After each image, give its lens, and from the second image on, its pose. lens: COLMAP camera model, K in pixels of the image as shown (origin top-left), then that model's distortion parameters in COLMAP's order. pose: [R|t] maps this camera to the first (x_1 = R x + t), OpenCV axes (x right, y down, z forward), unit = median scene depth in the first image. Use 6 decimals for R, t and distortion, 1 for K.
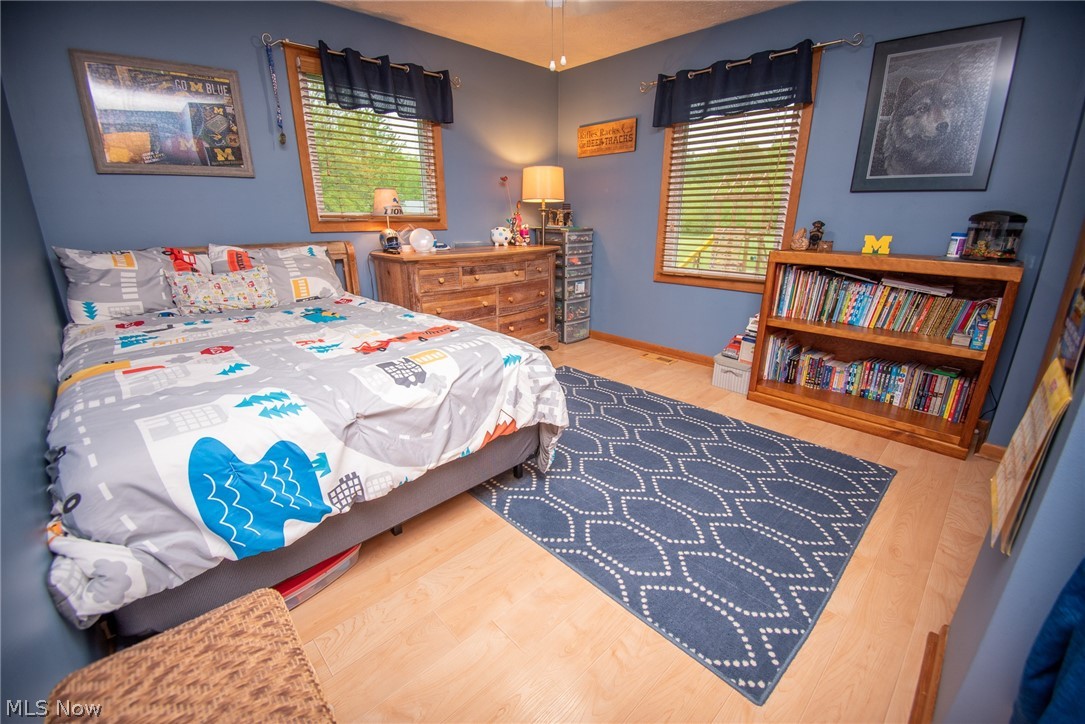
lens RADIAL K [[457.3, 0, 549.6], [0, 457.3, 362.3], [0, 0, 1]] dist [-0.018121, -0.000874]
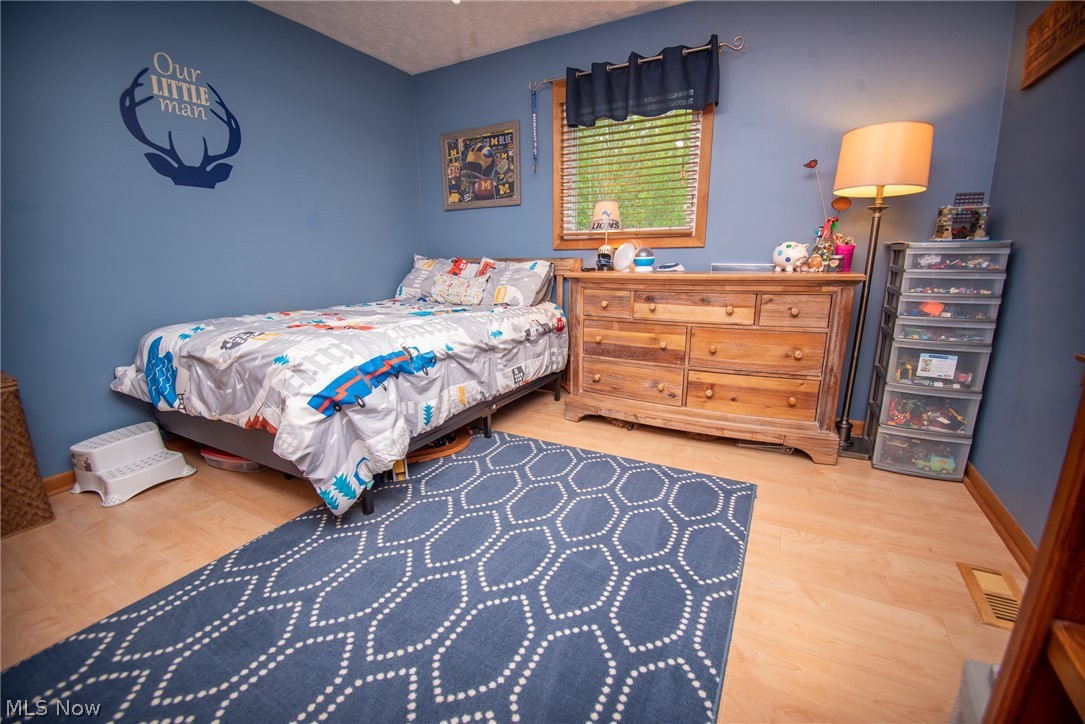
lens RADIAL K [[457.3, 0, 548.9], [0, 457.3, 363.9], [0, 0, 1]] dist [-0.018121, -0.000874]
pose [[0.274157, 0.207917, -0.938940, 0.544528], [-0.284826, 0.950099, 0.127223, -0.157251], [0.918538, 0.232556, 0.319696, 0.686704]]
